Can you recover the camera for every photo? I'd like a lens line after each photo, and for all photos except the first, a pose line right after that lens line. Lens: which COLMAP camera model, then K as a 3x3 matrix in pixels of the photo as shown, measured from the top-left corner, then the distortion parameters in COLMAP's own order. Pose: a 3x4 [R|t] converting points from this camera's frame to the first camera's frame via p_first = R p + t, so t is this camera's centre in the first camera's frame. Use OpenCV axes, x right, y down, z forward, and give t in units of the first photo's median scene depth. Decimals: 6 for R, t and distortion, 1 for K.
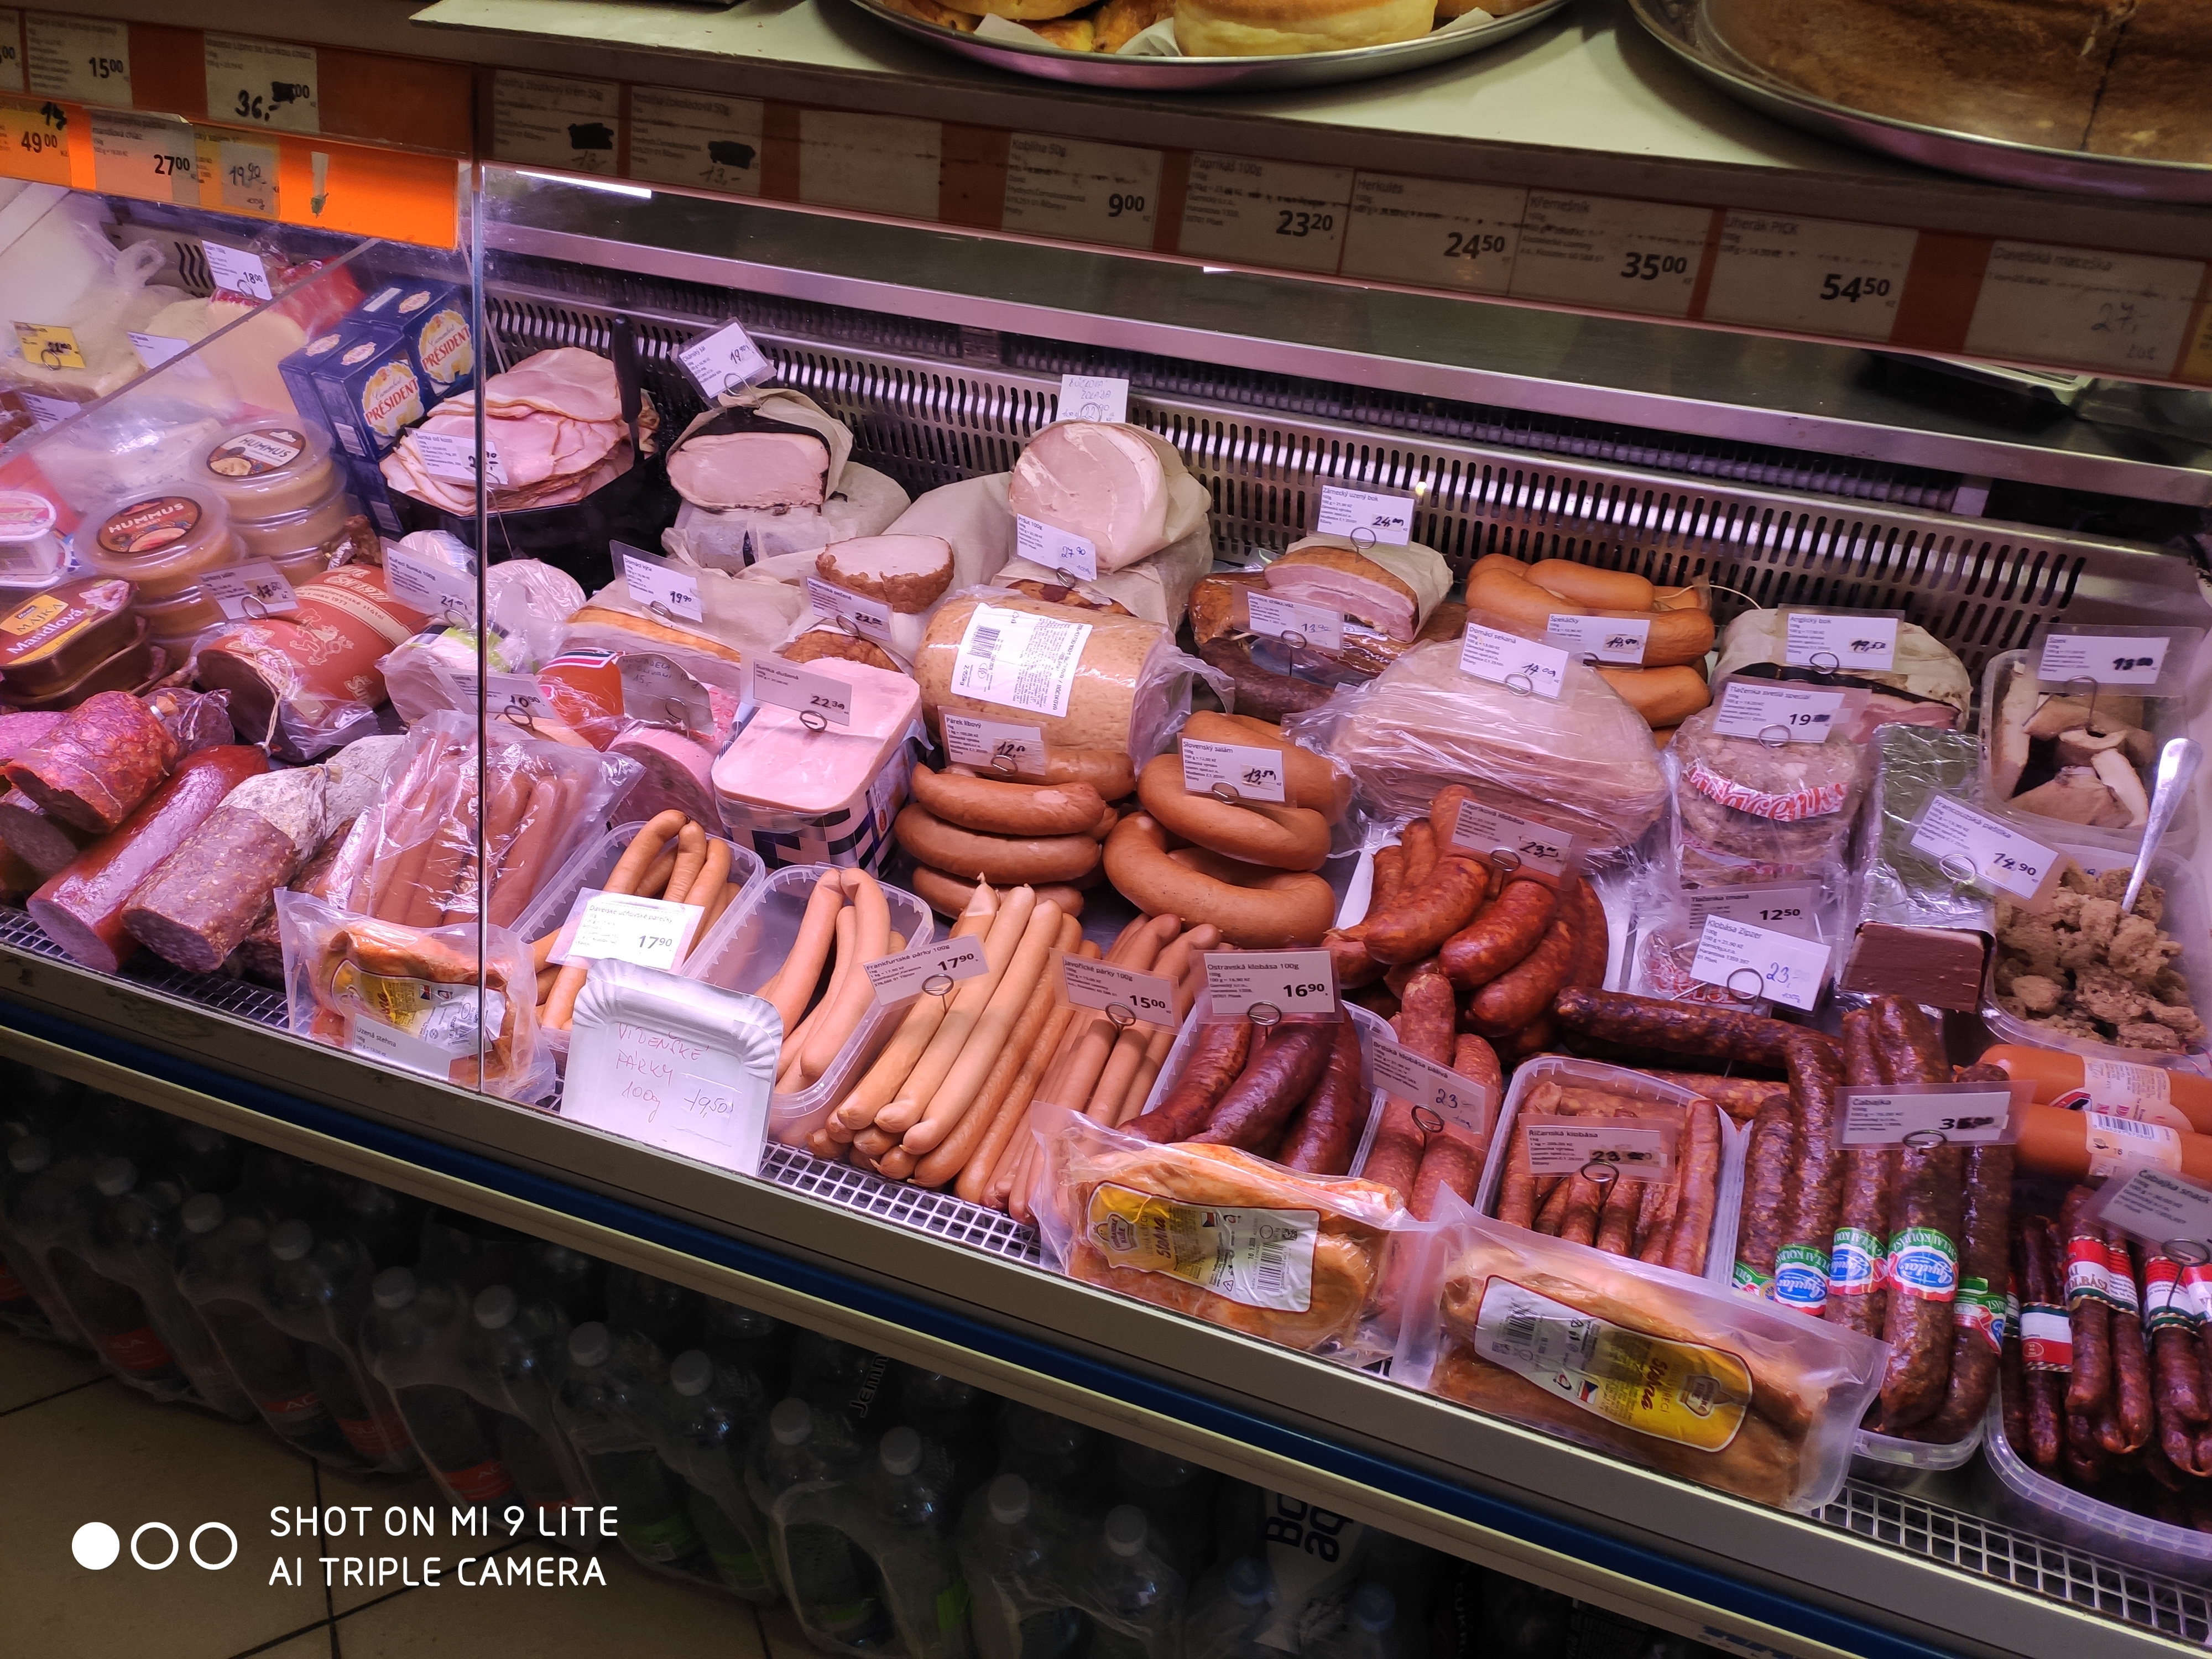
lens RADIAL K [[1662.8, 0, 1096.0], [0, 1662.8, 832.8], [0, 0, 1]] dist [0.079321, -0.084859]
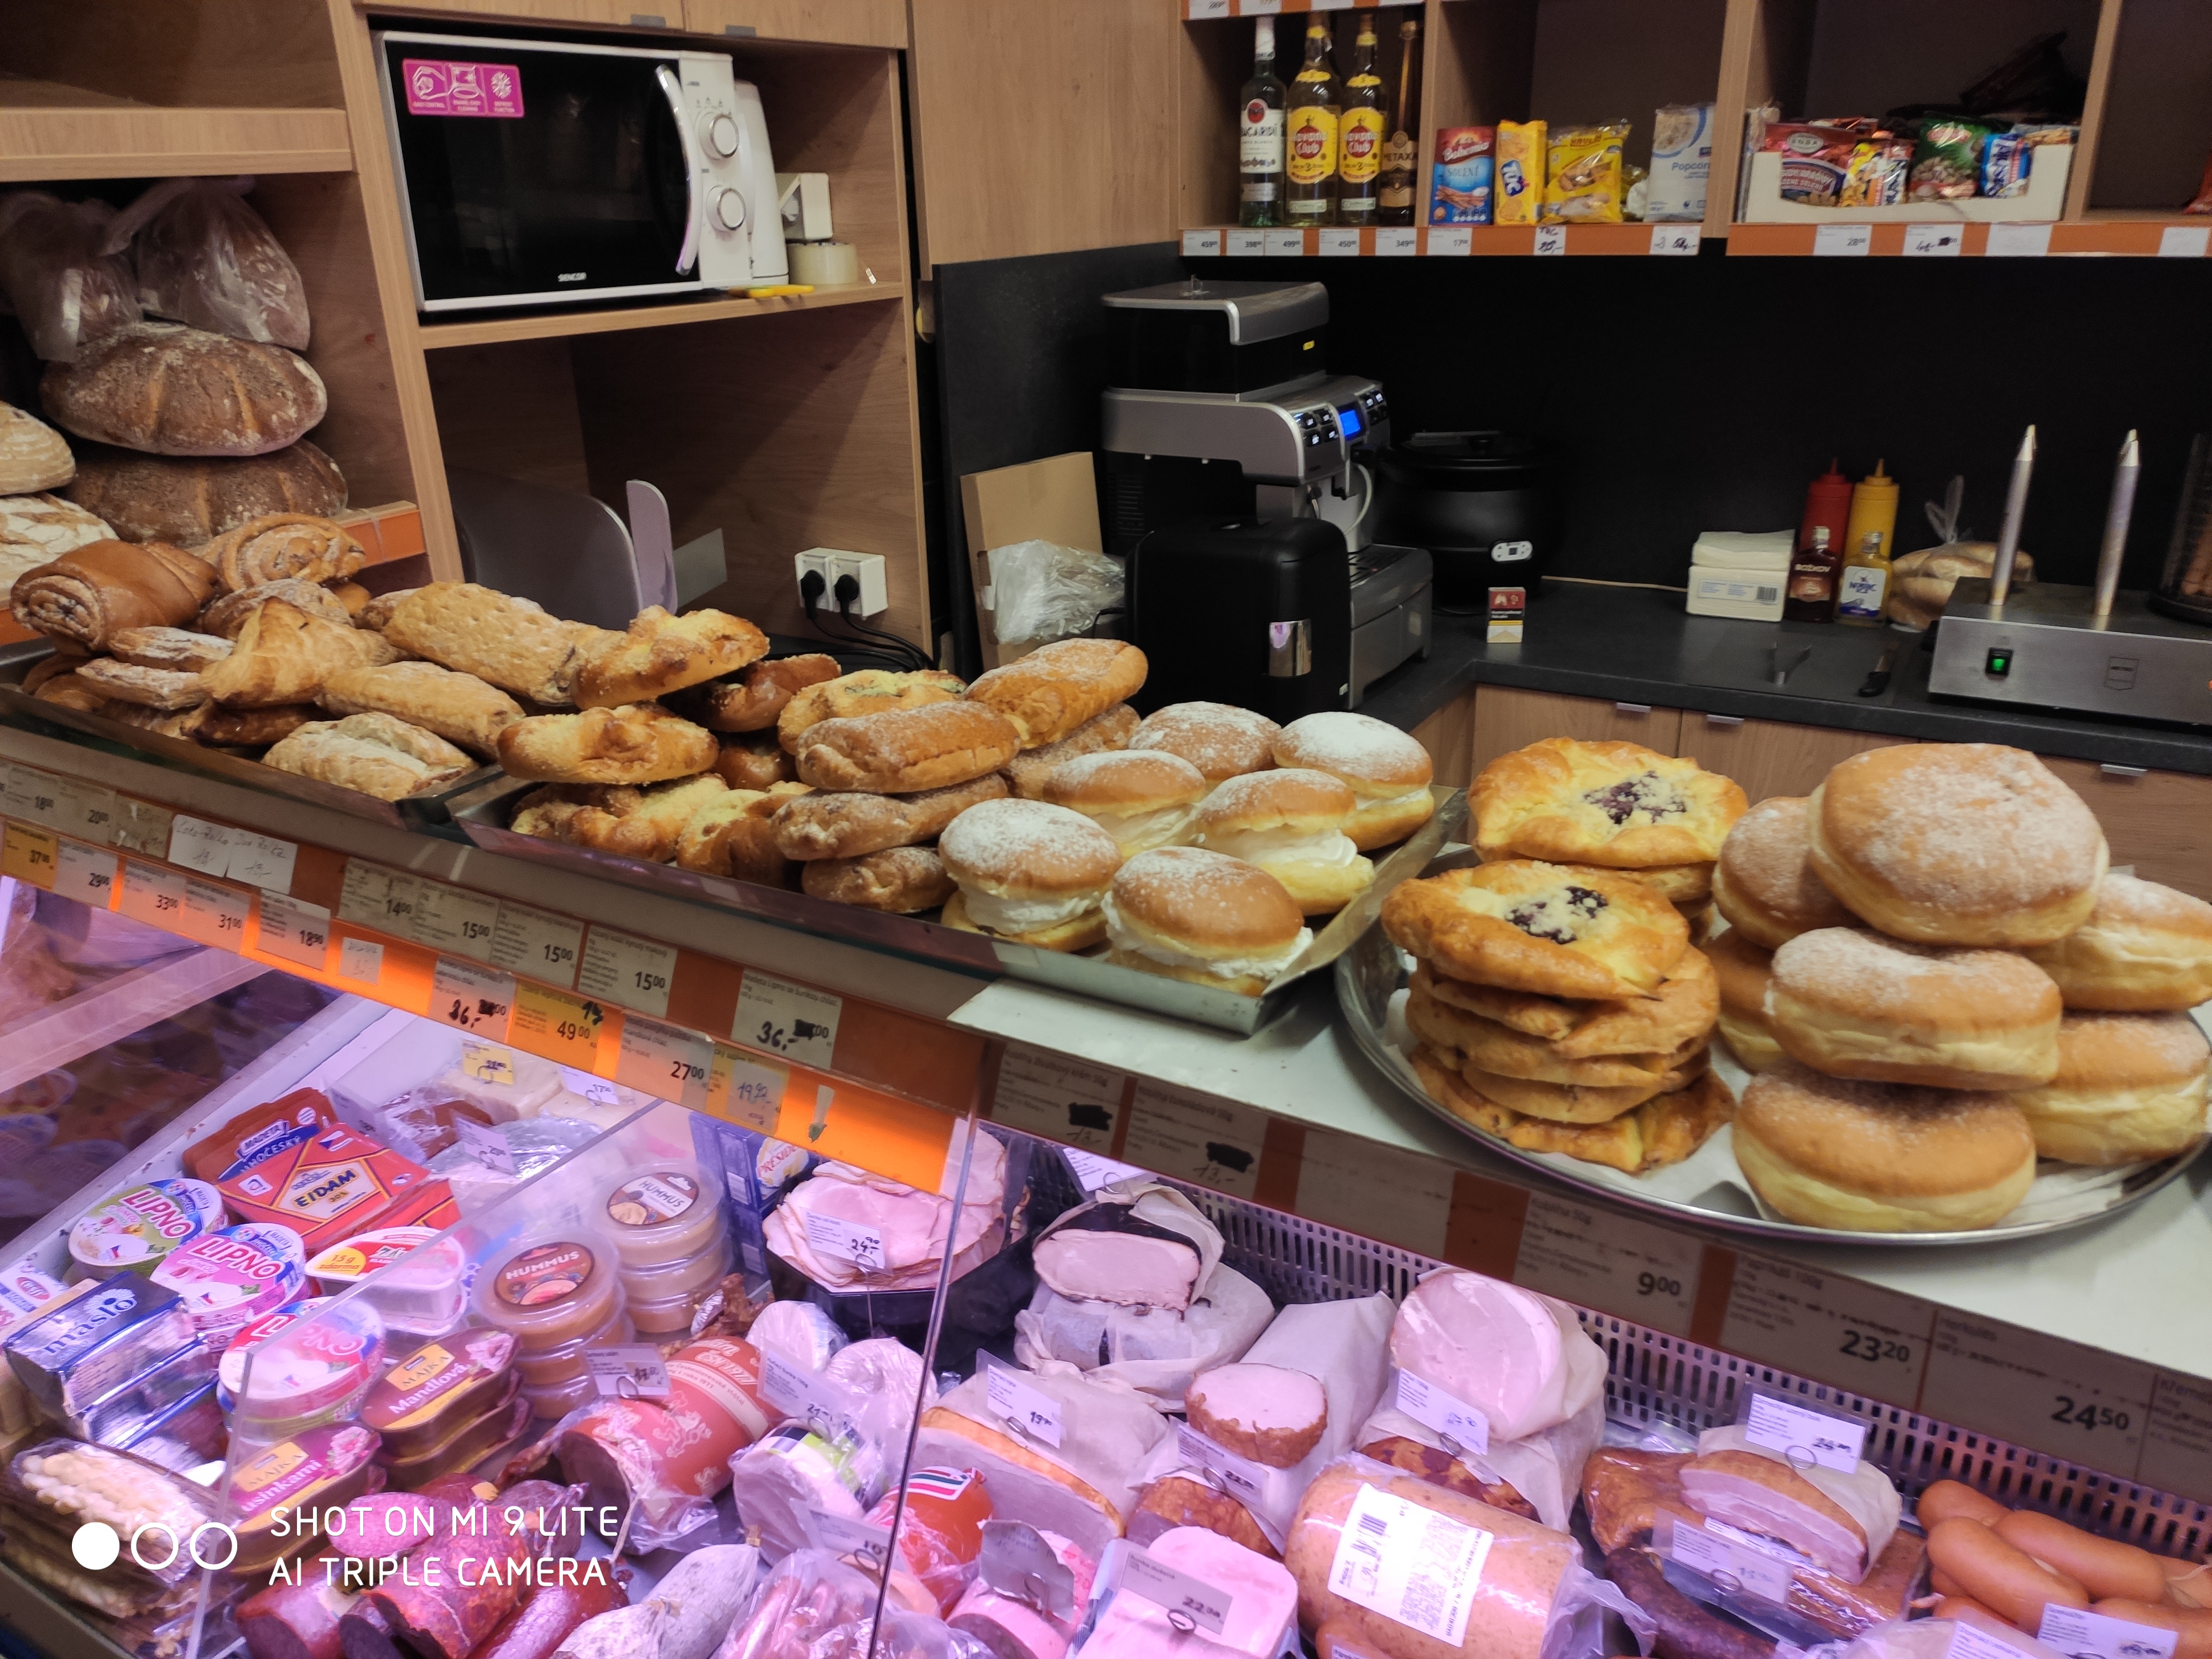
lens RADIAL K [[1650.2, 0, 1092.1], [0, 1650.2, 828.4], [0, 0, 1]] dist [0.082281, -0.078402]
pose [[0.985065, 0.066541, -0.158805, -0.102830], [-0.115951, 0.938186, -0.326131, -0.171397], [0.127287, 0.339674, 0.931890, -0.001097]]
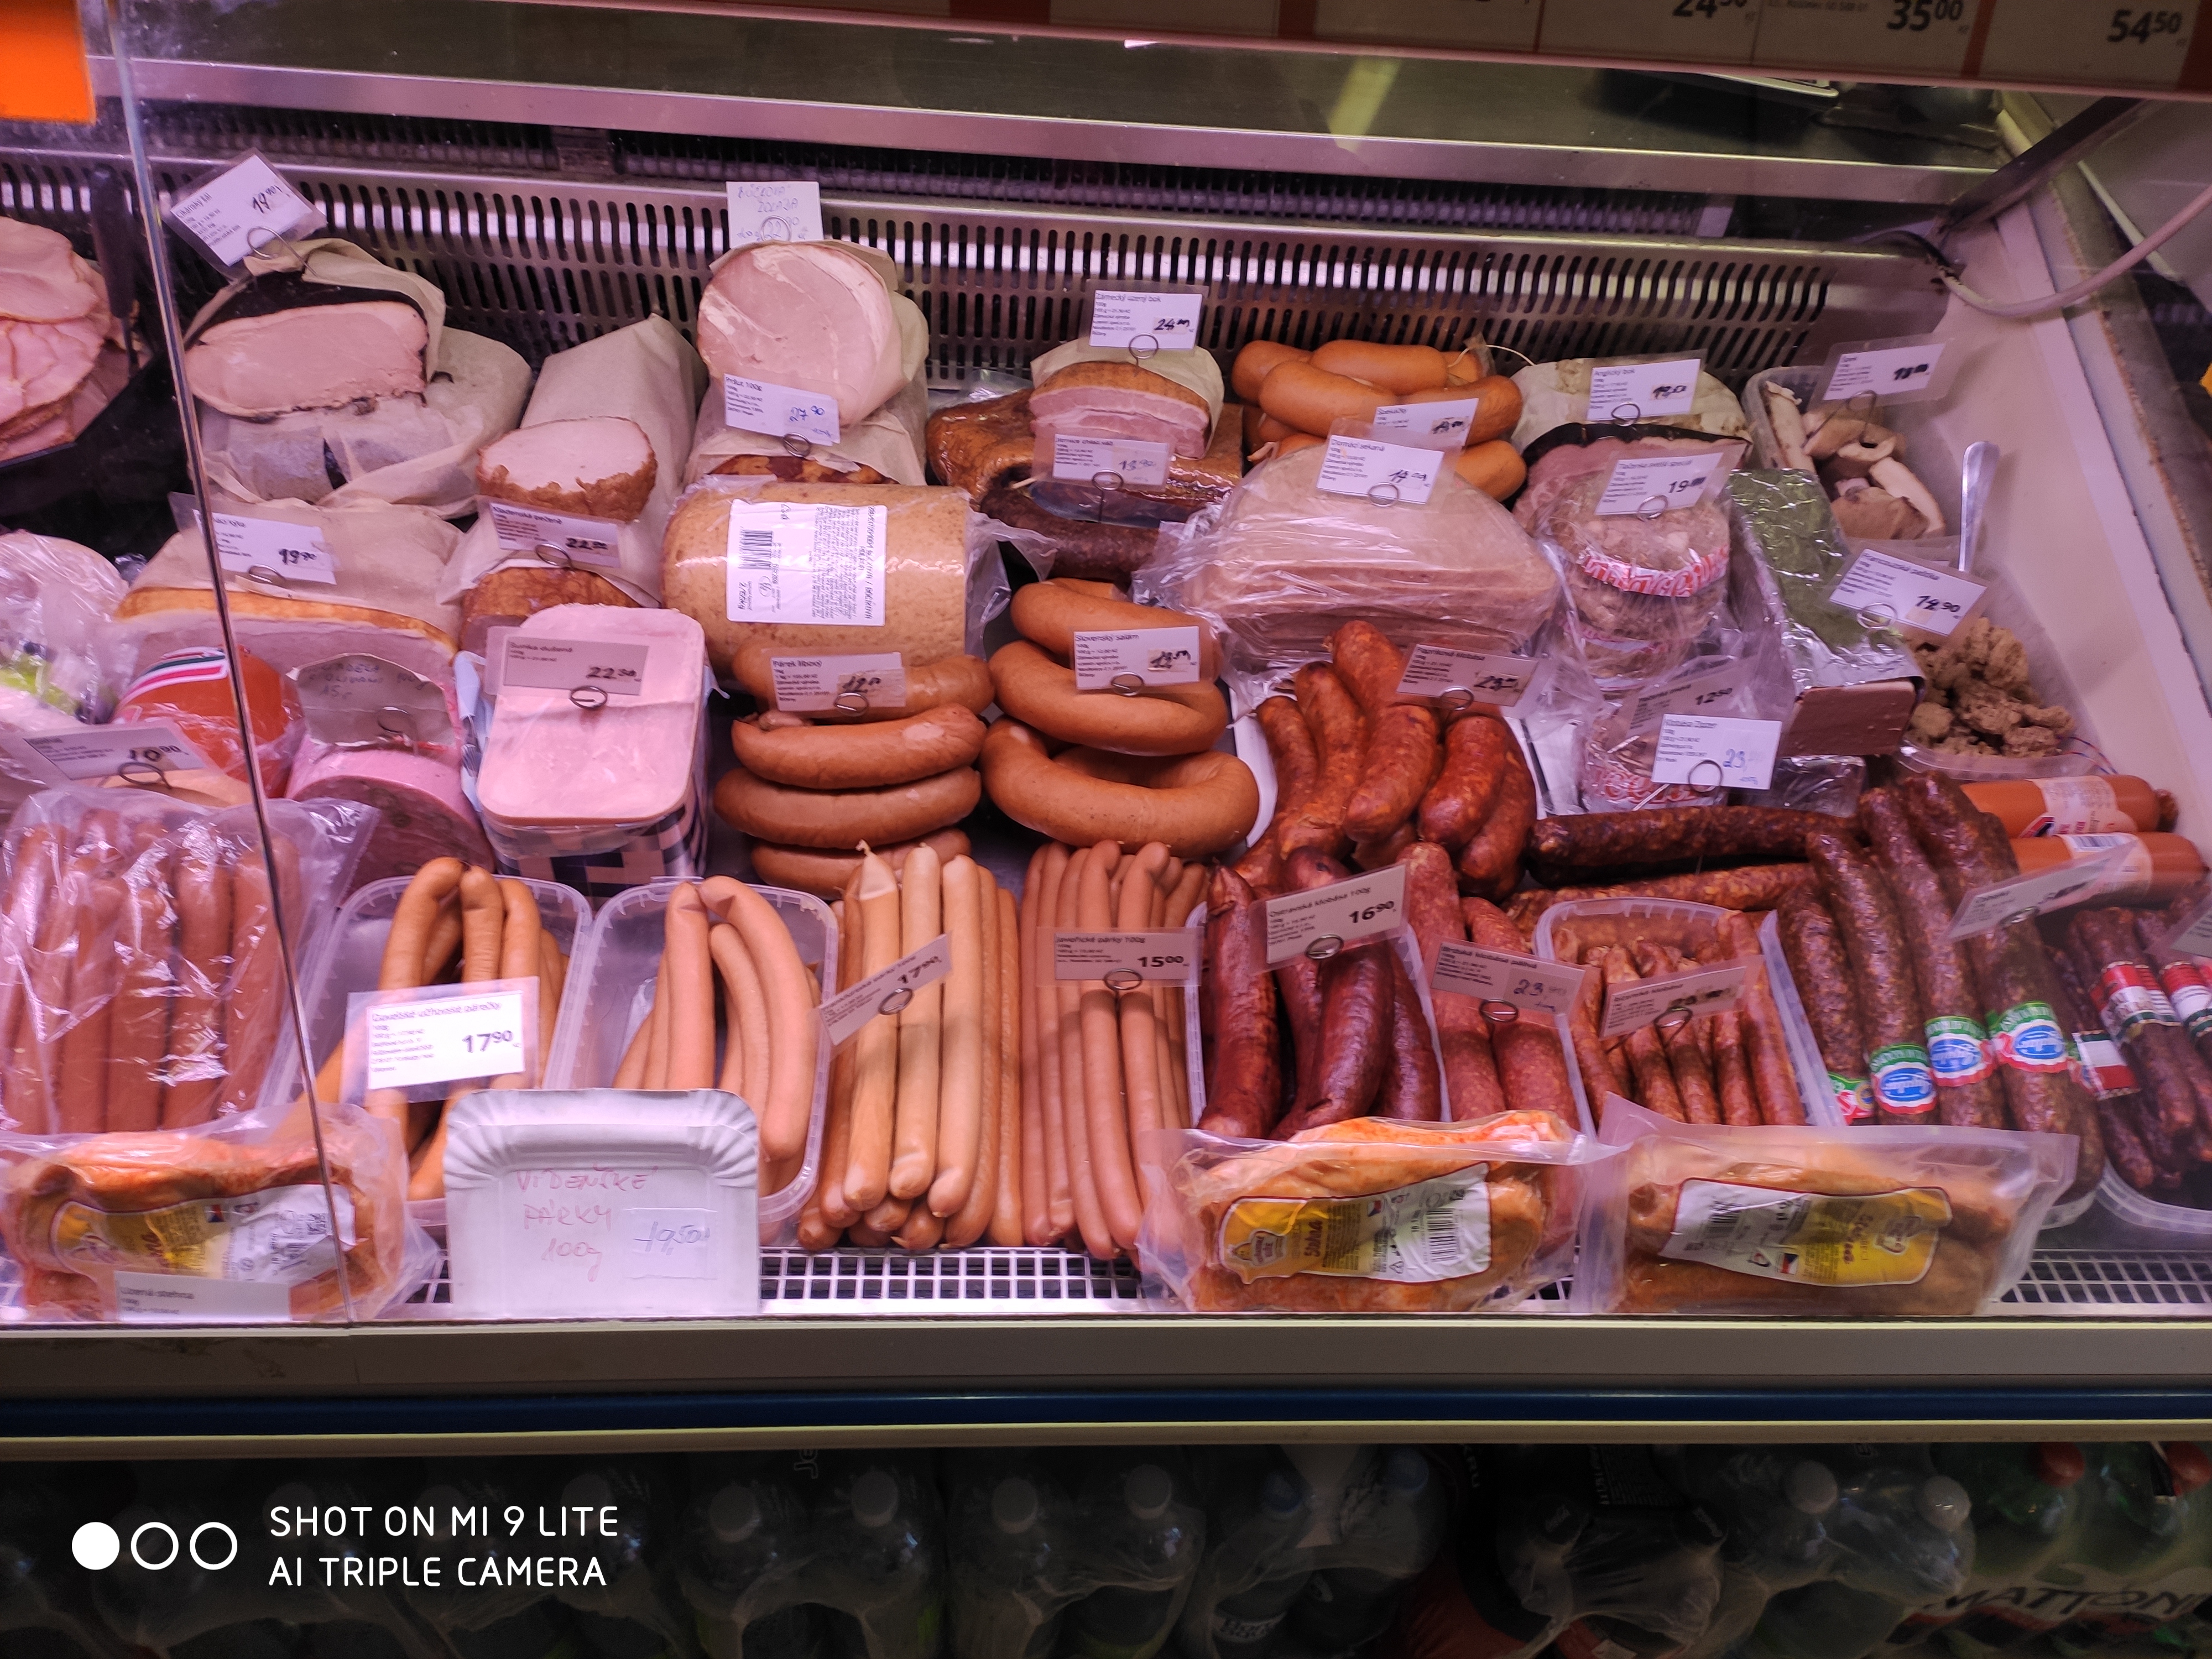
lens RADIAL K [[1650.2, 0, 1092.1], [0, 1650.2, 828.4], [0, 0, 1]] dist [0.082281, -0.078402]
pose [[0.915234, -0.236586, 0.326149, -0.224749], [0.186814, 0.966363, 0.176758, -0.102520], [-0.356997, -0.100845, 0.928646, 0.206634]]
